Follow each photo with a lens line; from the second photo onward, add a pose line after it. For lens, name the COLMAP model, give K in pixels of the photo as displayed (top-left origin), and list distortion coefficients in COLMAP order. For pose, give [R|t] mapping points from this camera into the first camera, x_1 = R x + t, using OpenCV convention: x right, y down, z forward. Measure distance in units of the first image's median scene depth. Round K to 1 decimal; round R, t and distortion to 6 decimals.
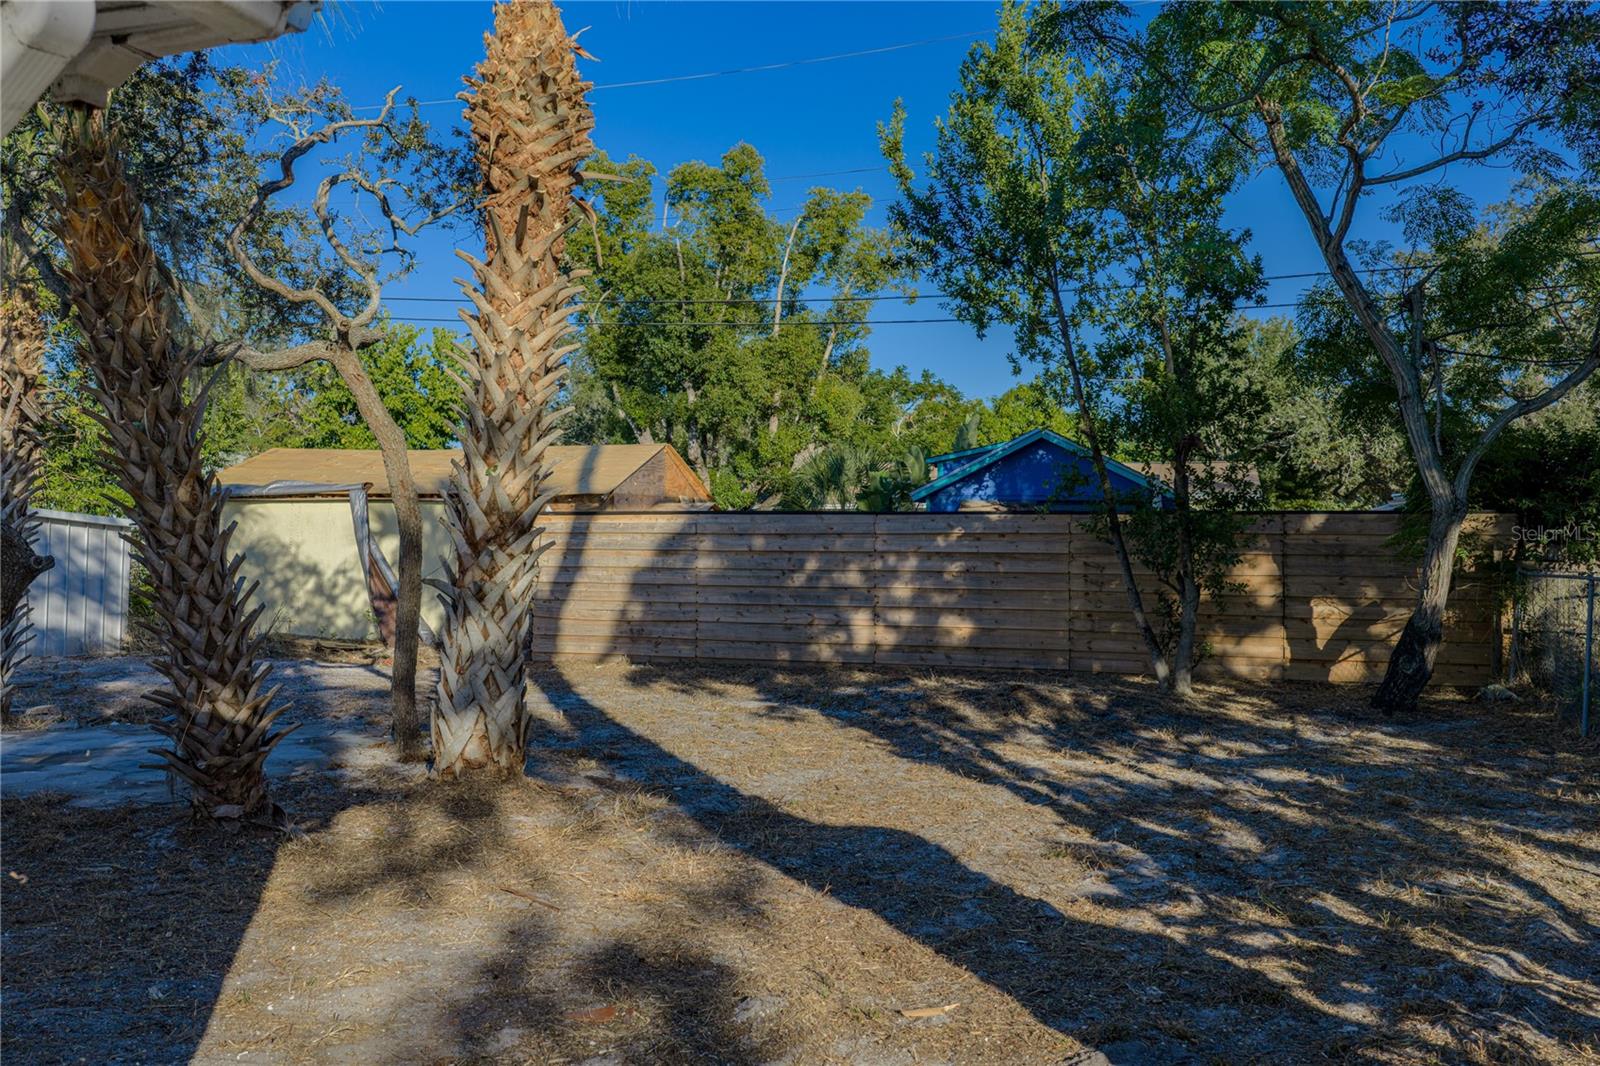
lens RADIAL K [[1330.6, 0, 800.0], [0, 1330.6, 533.0], [0, 0, 1]] dist [0.038367, -0.082775]
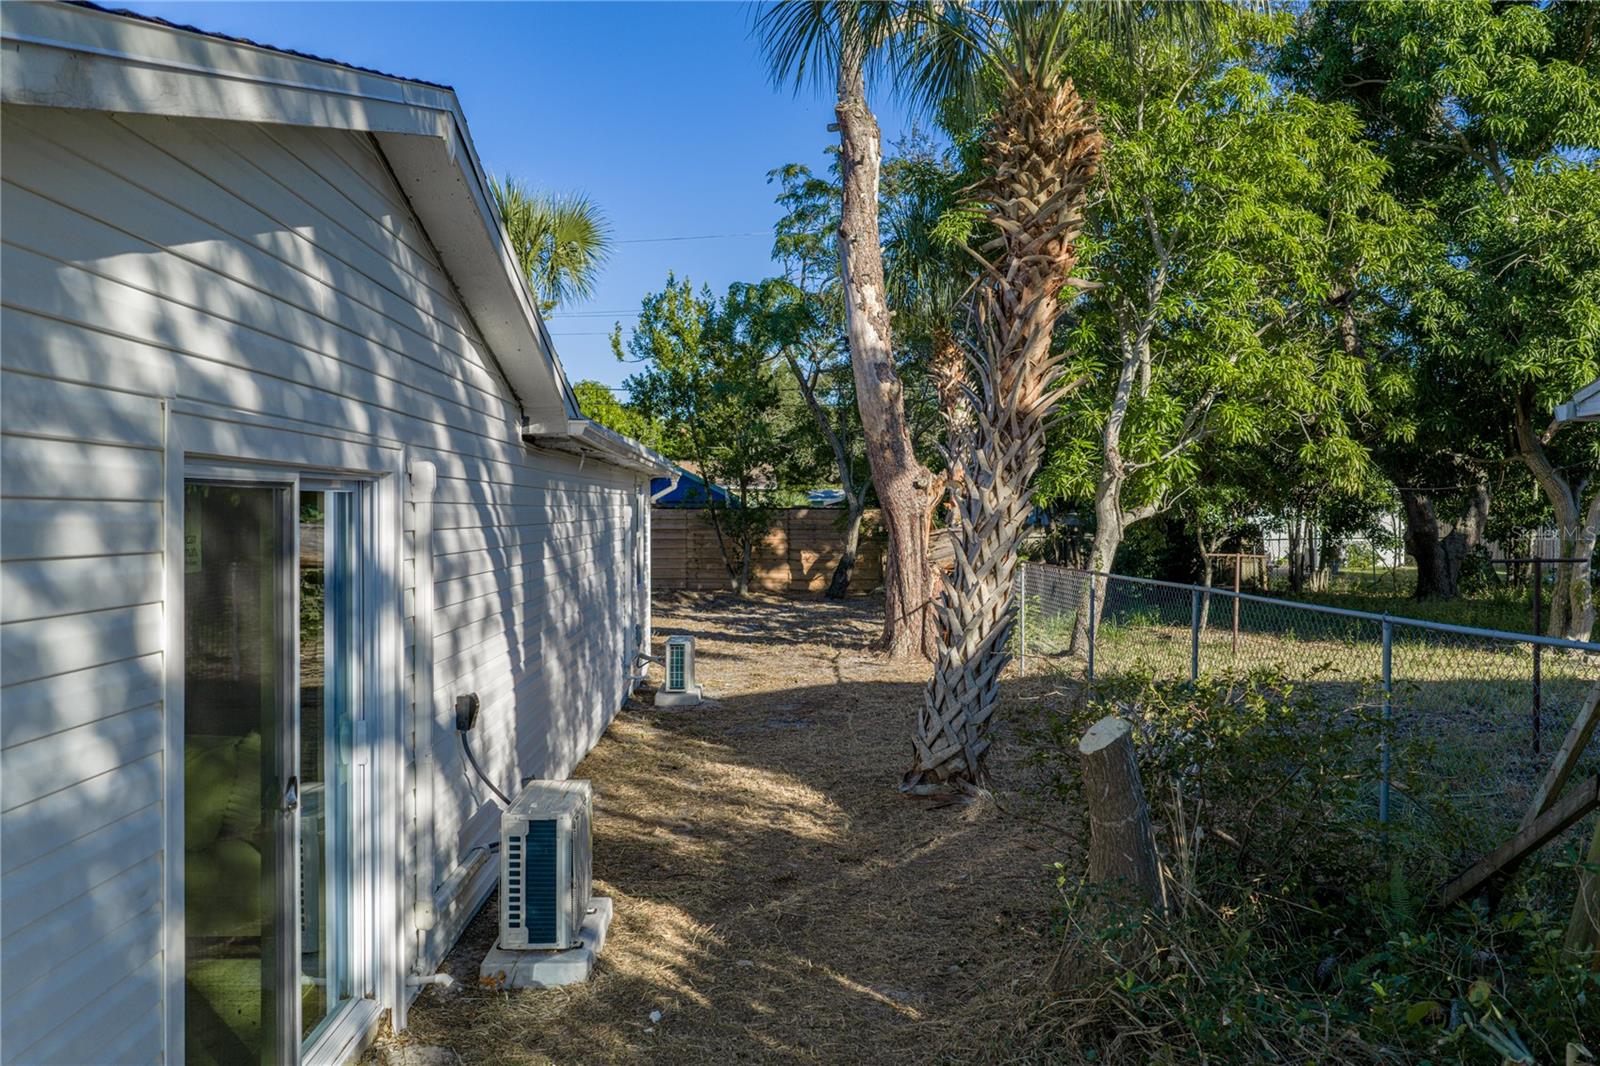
lens RADIAL K [[1330.6, 0, 800.0], [0, 1330.6, 533.0], [0, 0, 1]] dist [0.038367, -0.082775]
pose [[0.938461, -0.007515, 0.345302, -0.349909], [-0.000719, 0.999719, 0.023710, -0.028367], [-0.345383, -0.022500, 0.938192, -0.987961]]
